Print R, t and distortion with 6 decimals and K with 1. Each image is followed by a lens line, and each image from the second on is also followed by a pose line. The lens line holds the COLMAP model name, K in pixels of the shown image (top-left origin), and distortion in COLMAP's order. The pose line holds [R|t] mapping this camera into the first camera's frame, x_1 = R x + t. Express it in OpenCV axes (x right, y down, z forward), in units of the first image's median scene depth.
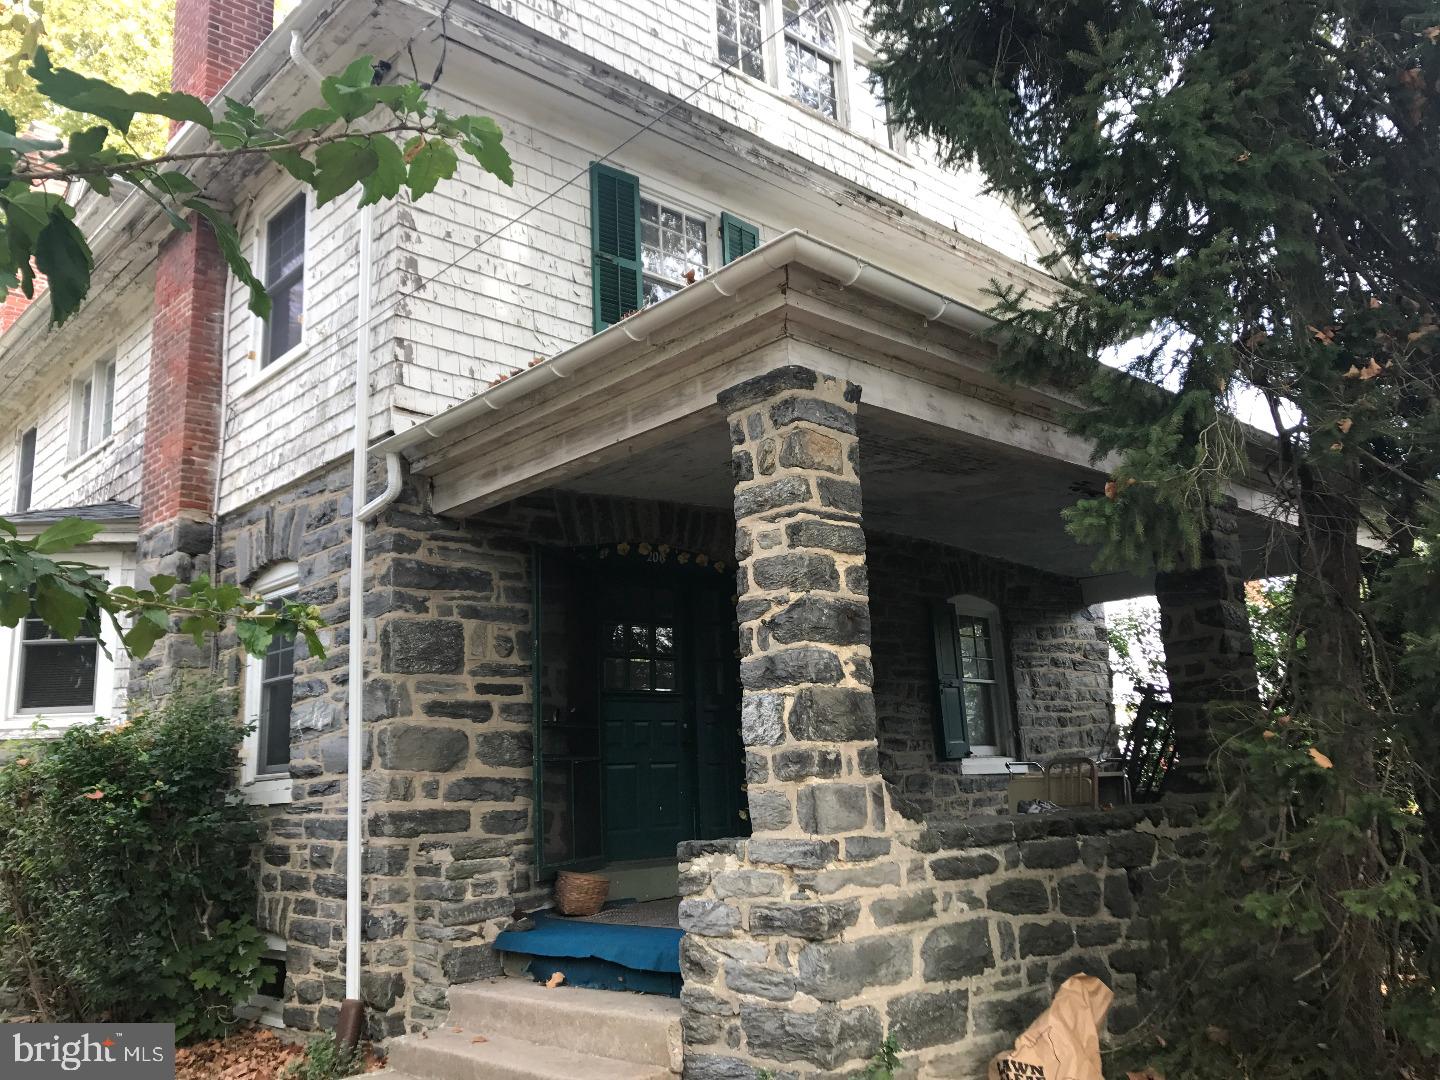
lens RADIAL K [[1204.9, 0, 717.8], [0, 1204.9, 534.8], [0, 0, 1]] dist [0.035019, -0.010474]
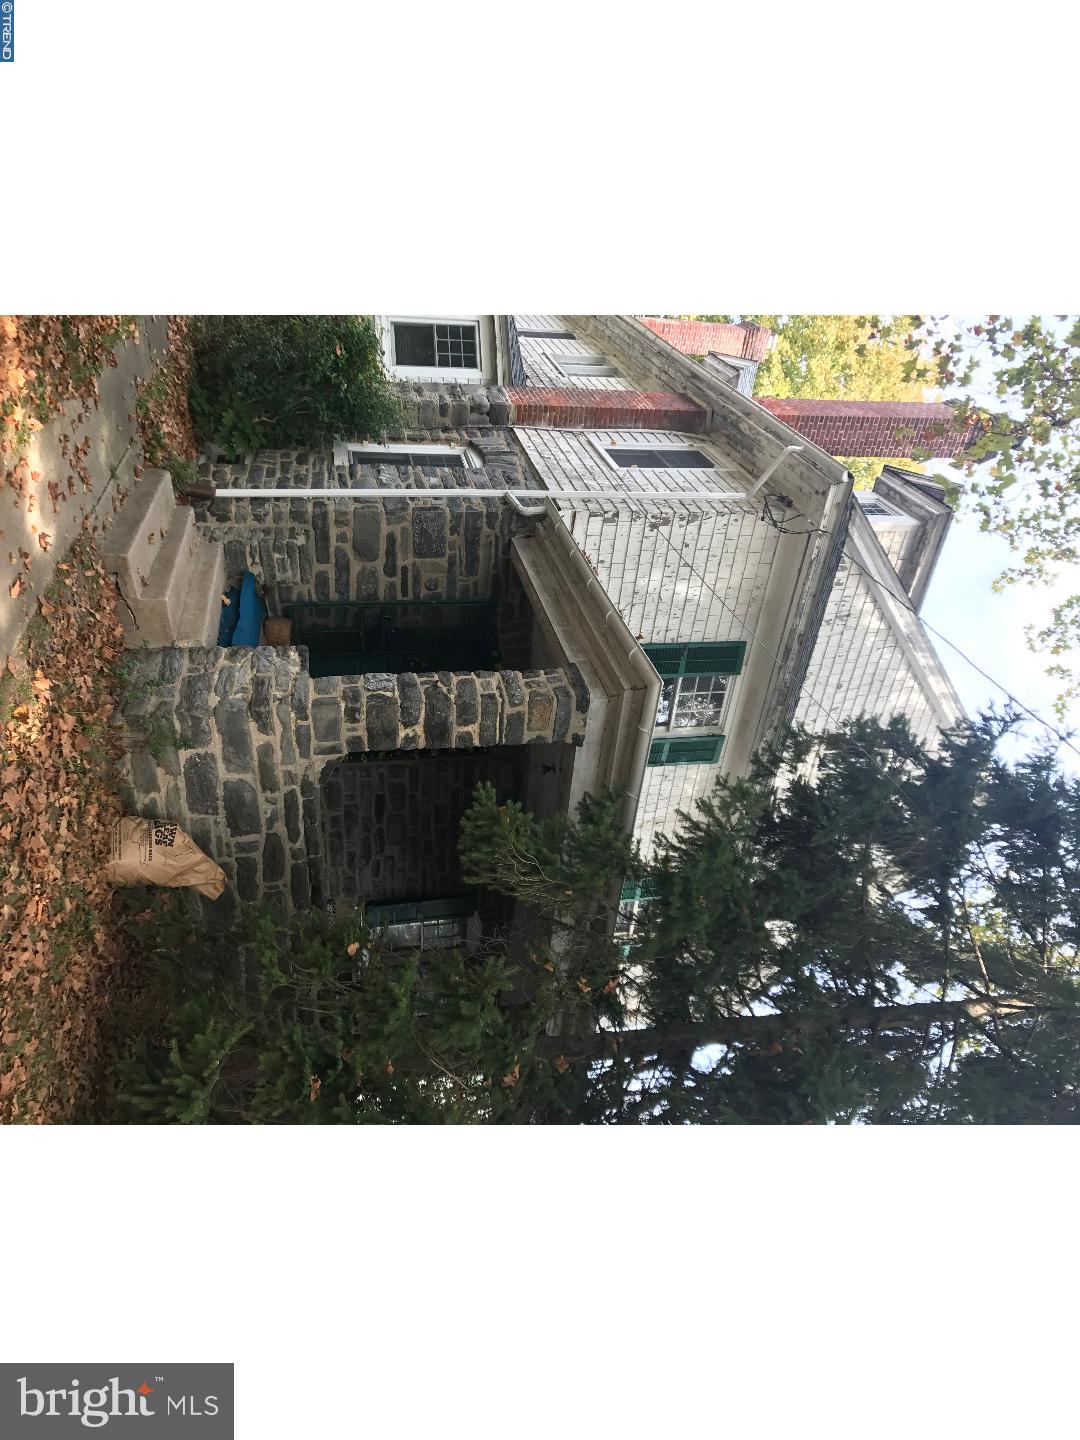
lens RADIAL K [[906.4, 0, 535.0], [0, 906.4, 722.9], [0, 0, 1]] dist [0.053568, -0.001105]
pose [[0.034138, 0.987479, -0.154015, 0.218977], [-0.999320, 0.035878, 0.008532, -0.054951], [0.013951, 0.153619, 0.988032, -0.185974]]
